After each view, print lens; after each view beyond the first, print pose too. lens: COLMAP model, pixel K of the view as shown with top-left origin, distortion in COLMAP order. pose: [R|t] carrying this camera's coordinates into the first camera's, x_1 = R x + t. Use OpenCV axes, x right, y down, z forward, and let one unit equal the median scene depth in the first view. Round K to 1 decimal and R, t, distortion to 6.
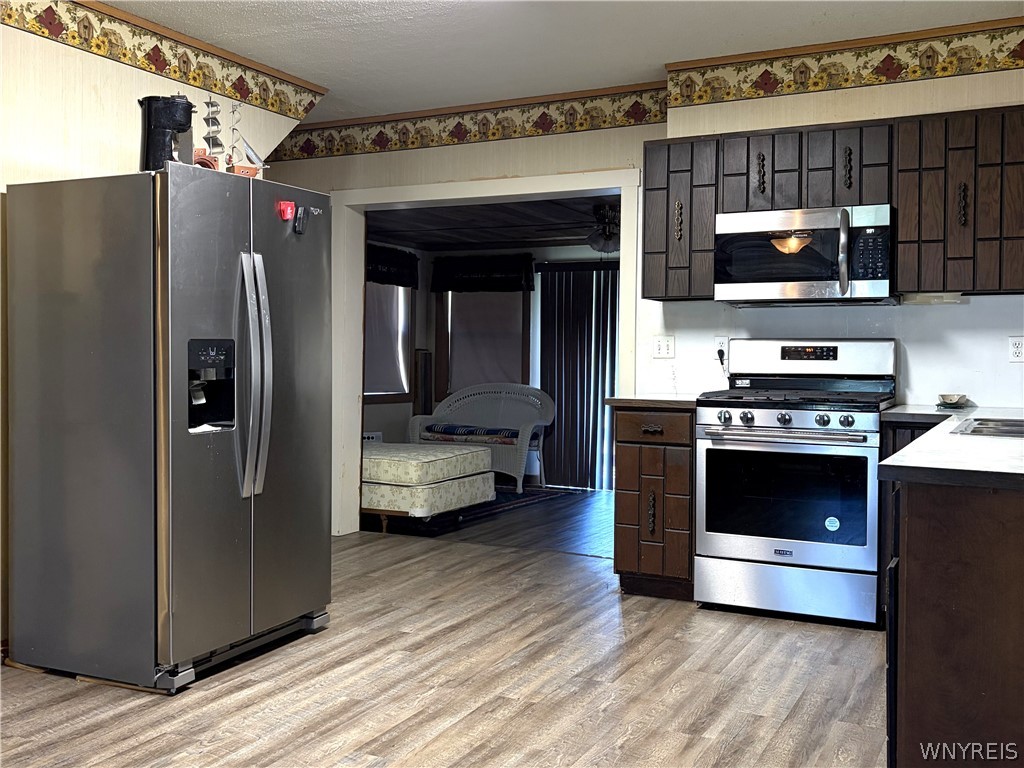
lens RADIAL K [[1030.9, 0, 512.1], [0, 1030.9, 359.8], [0, 0, 1]] dist [0.092862, -0.187365]
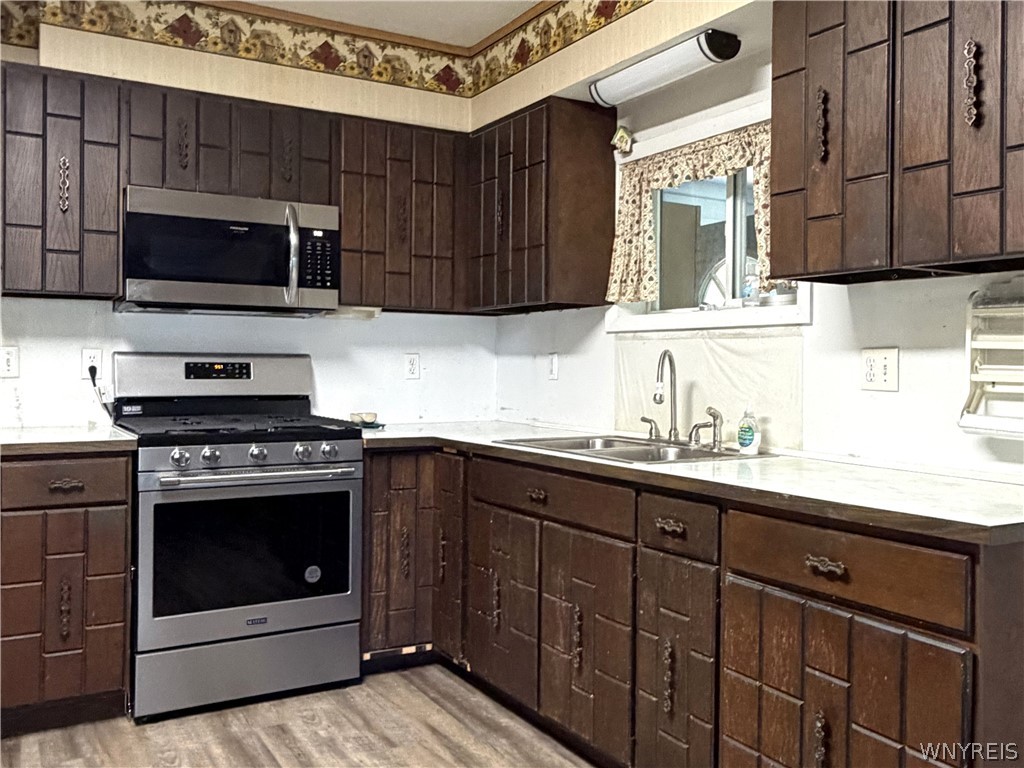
lens RADIAL K [[890.4, 0, 508.0], [0, 890.4, 363.0], [0, 0, 1]] dist [-0.004370, -0.005538]
pose [[0.536135, -0.001986, 0.844130, -0.203394], [0.000981, 0.999998, 0.001729, -0.014360], [-0.844132, -0.000099, 0.536135, 0.445617]]
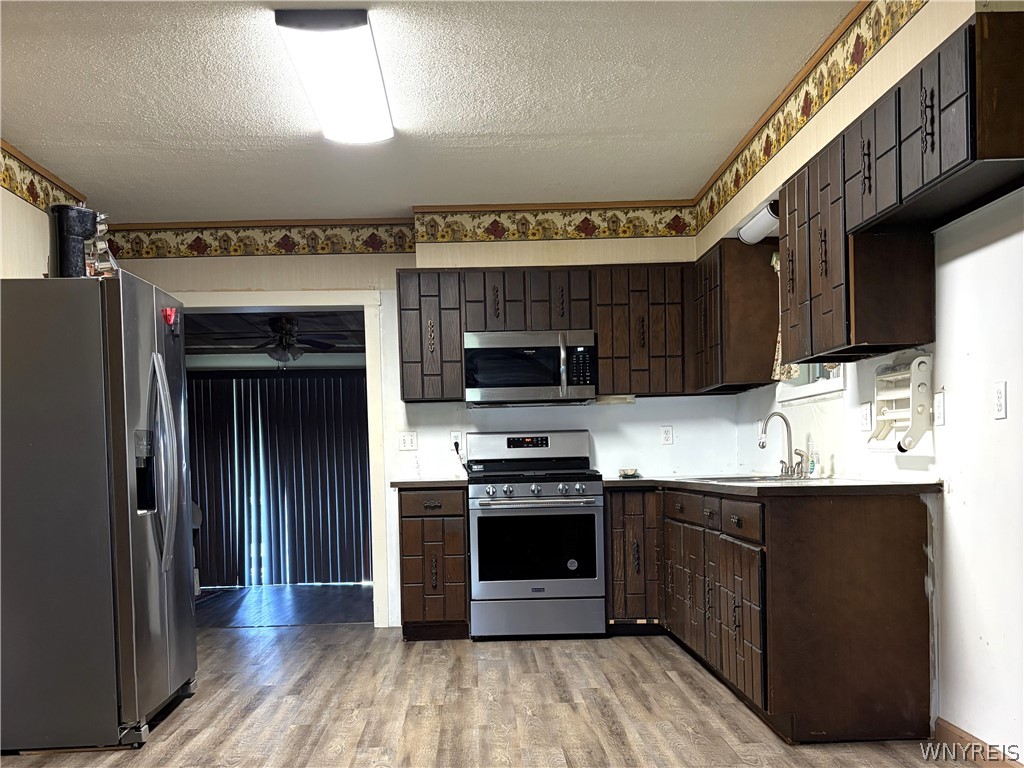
lens RADIAL K [[1037.4, 0, 497.7], [0, 1037.4, 504.0], [0, 0, 1]] dist [0.116510, -0.188166]
pose [[0.879464, -0.048515, 0.473487, -0.390144], [0.034970, 0.998689, 0.037376, 0.022250], [-0.474679, -0.016314, 0.880008, -0.138556]]
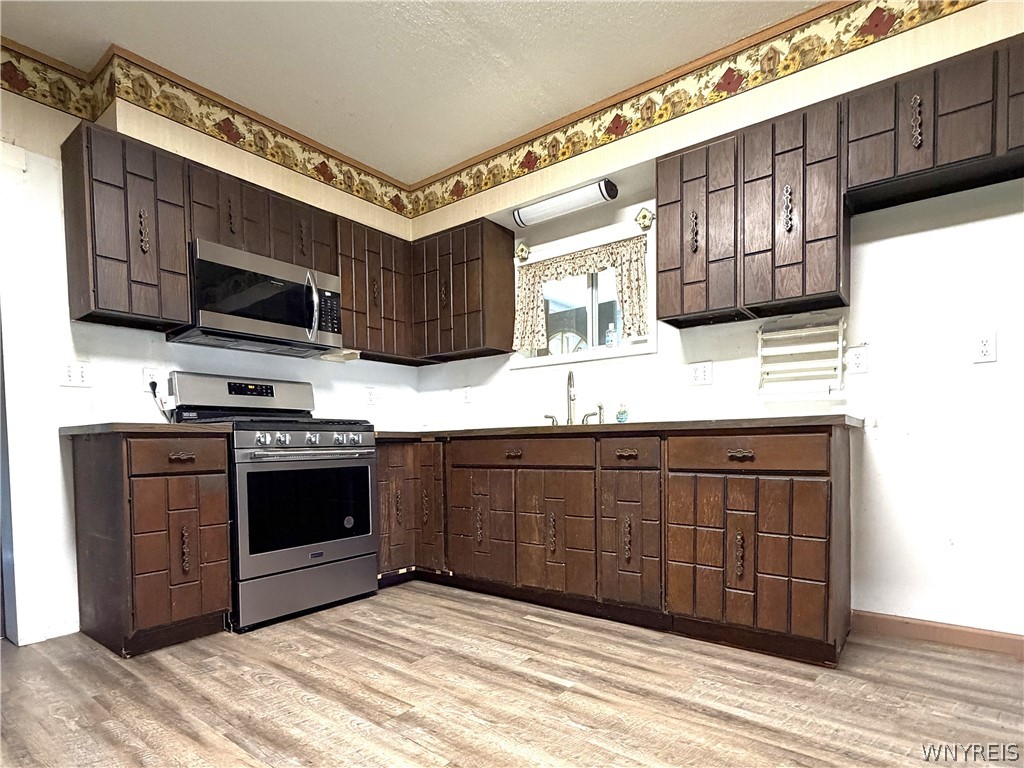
lens RADIAL K [[544.2, 0, 513.3], [0, 544.2, 460.7], [0, 0, 1]] dist [-0.001798, -0.000429]
pose [[0.174708, -0.042975, 0.983682, -0.276921], [0.023818, 0.998939, 0.039412, 0.058896], [-0.984332, 0.016544, 0.175546, 0.643896]]
